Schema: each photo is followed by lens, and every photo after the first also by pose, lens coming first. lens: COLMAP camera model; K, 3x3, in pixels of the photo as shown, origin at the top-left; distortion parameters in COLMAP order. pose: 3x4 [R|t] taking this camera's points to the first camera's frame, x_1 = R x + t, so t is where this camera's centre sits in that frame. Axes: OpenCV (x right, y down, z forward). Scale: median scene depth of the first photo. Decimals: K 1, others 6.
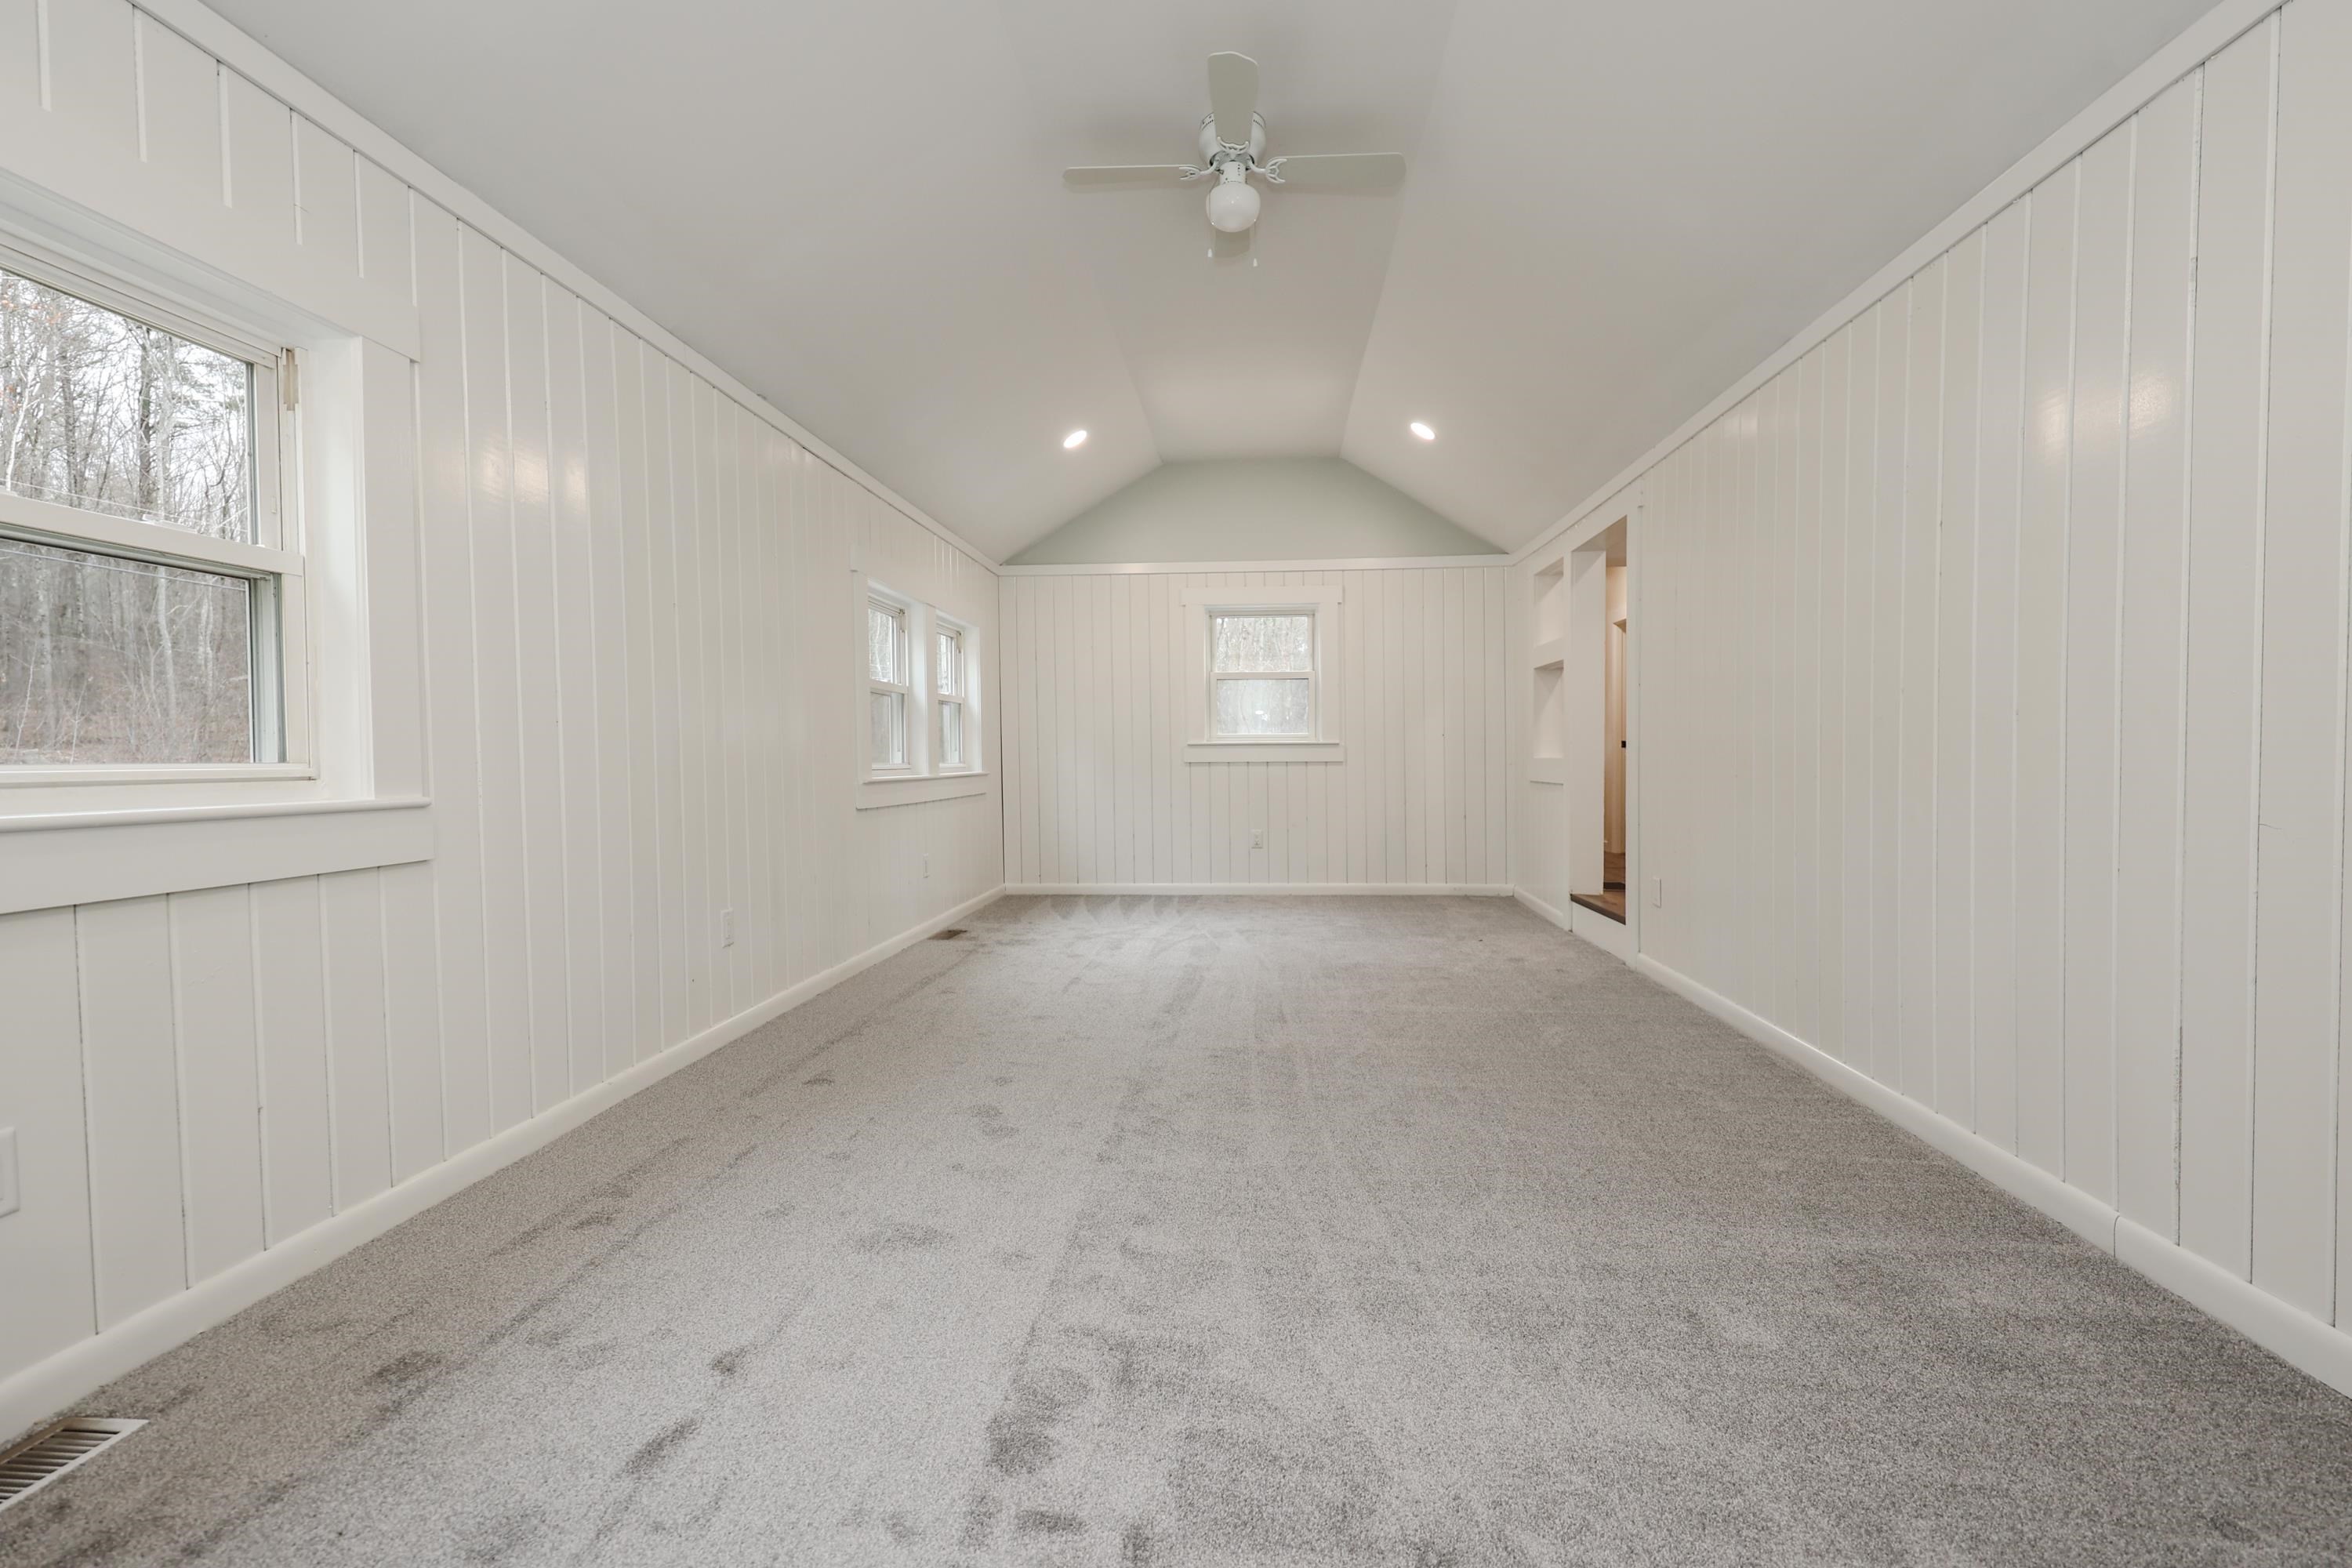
lens RADIAL K [[1001.8, 0, 1190.6], [0, 1001.8, 786.2], [0, 0, 1]] dist [0.000005, -0.000617]
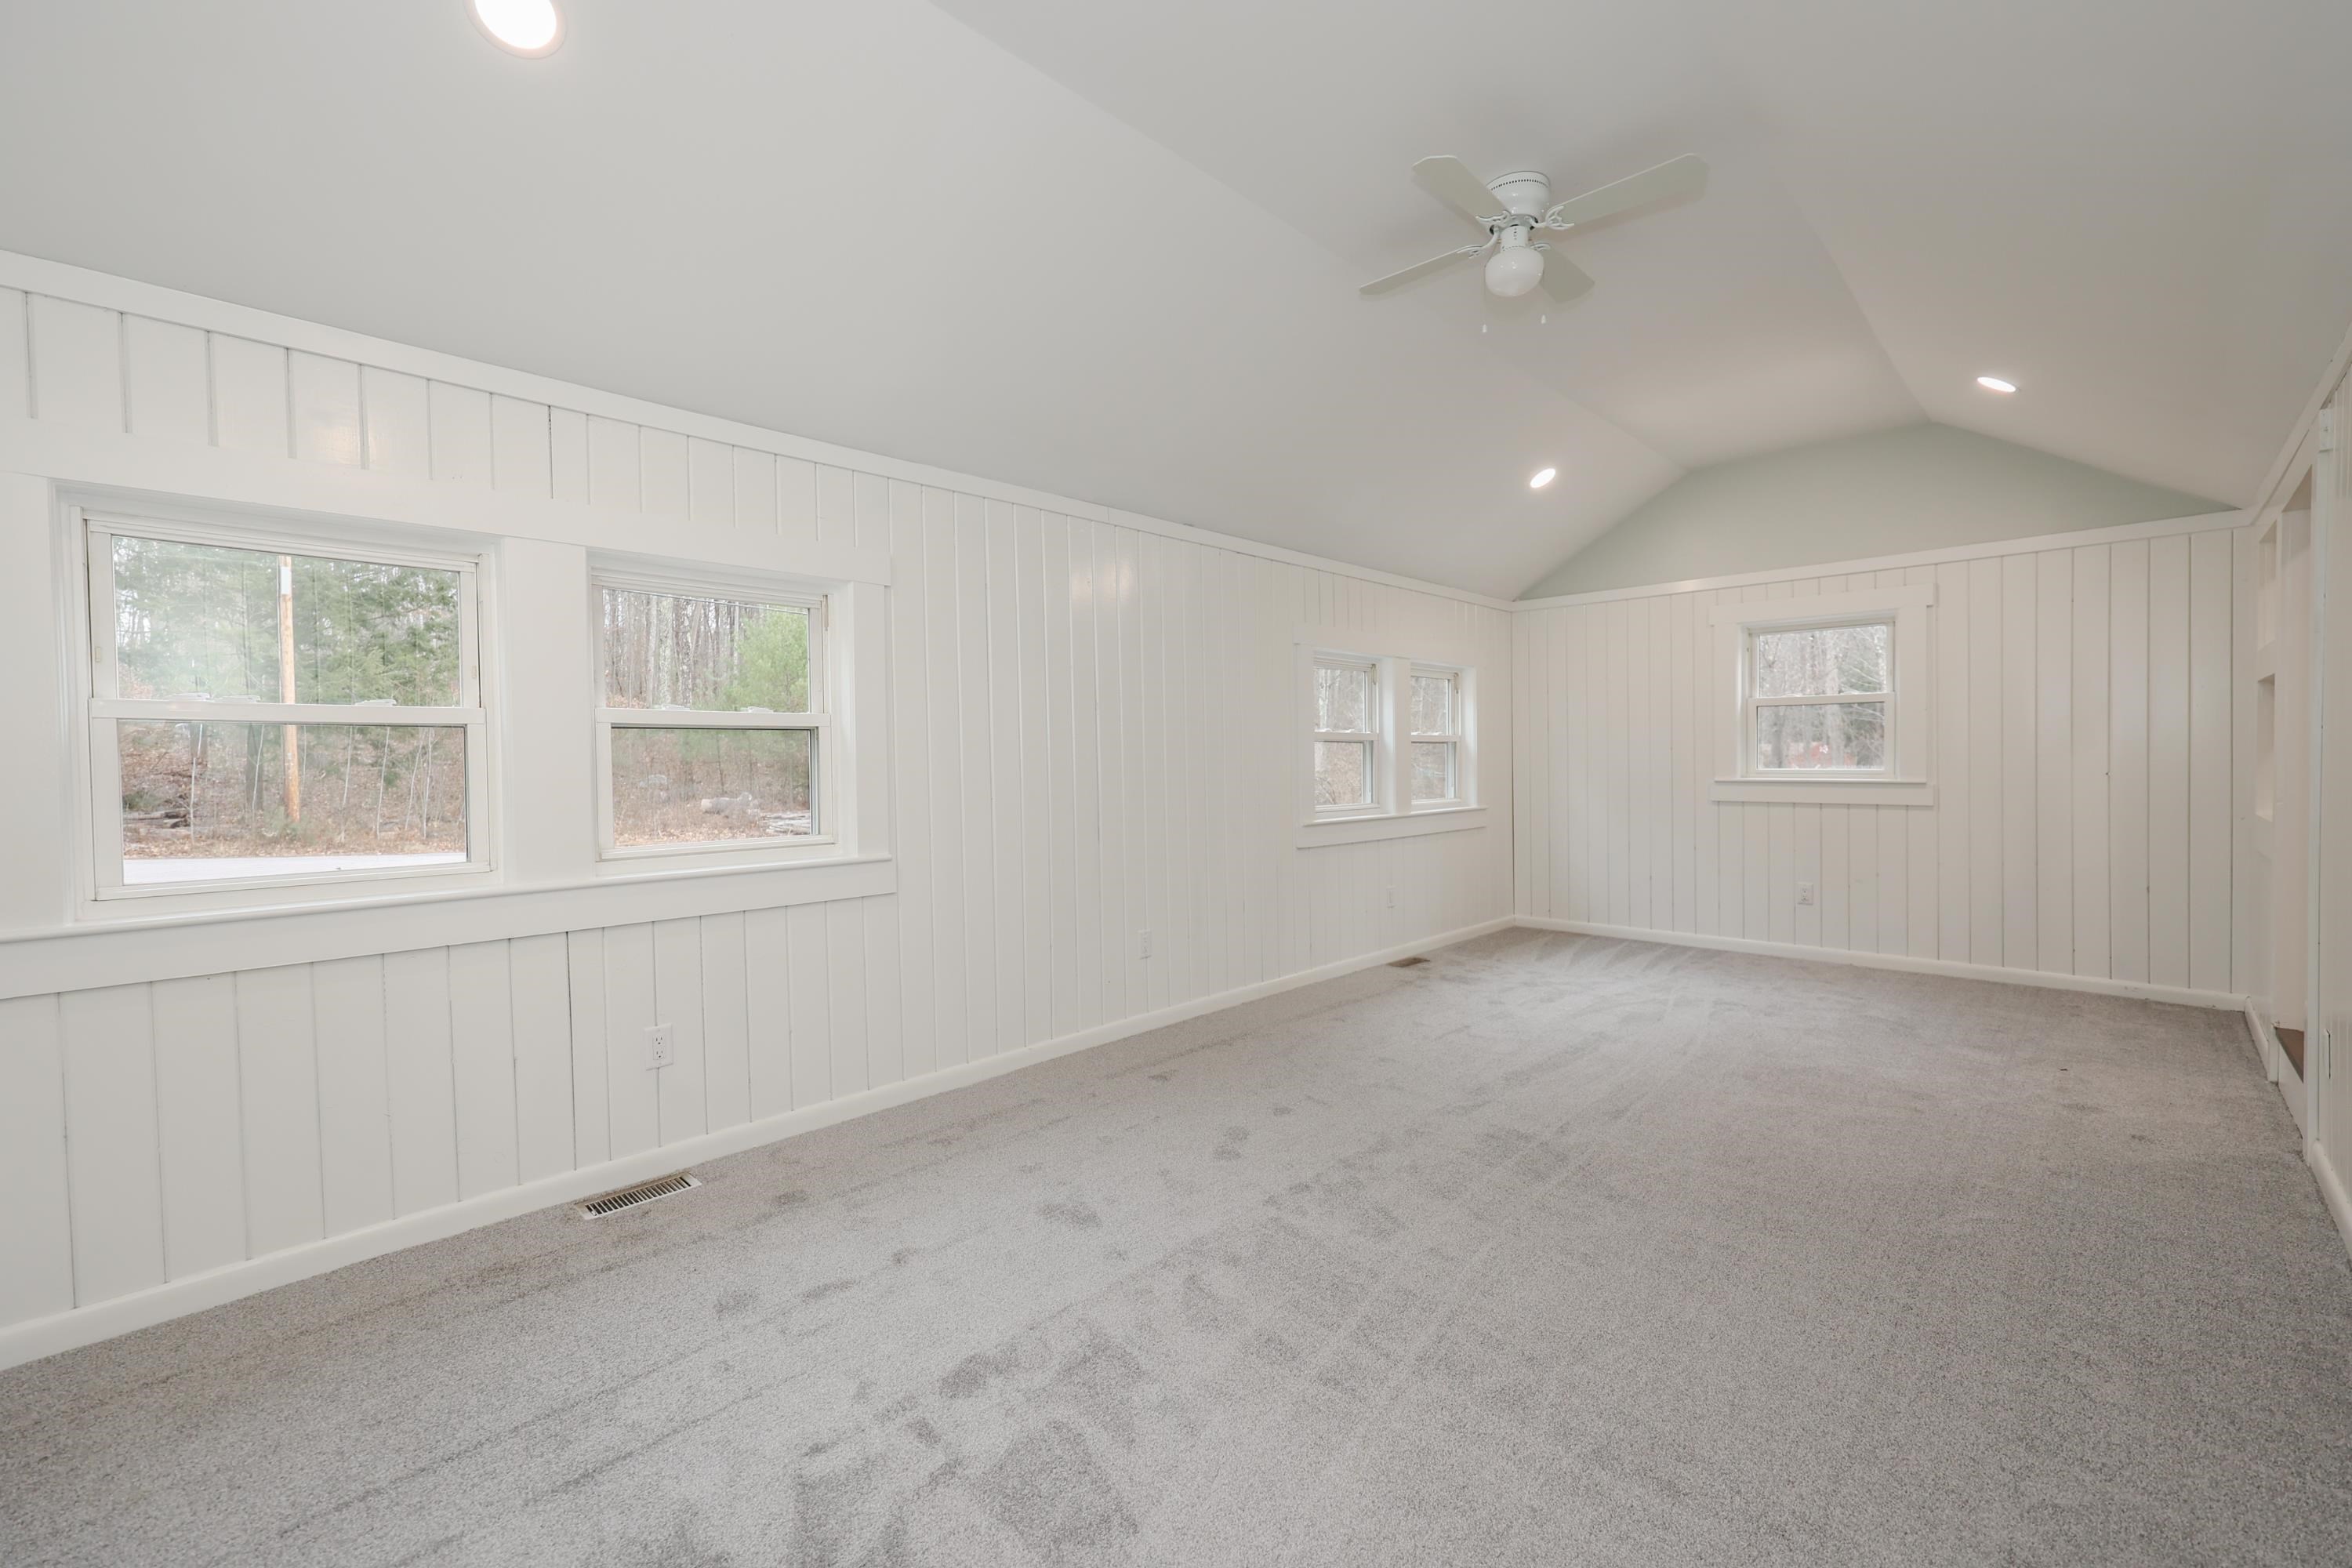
lens RADIAL K [[965.3, 0, 1174.5], [0, 965.3, 791.4], [0, 0, 1]] dist [-0.001618, -0.000470]
pose [[0.765460, 0.020725, -0.643150, 0.438969], [-0.015414, 0.999785, 0.013872, -0.089172], [0.643299, -0.000705, 0.765615, 0.077267]]
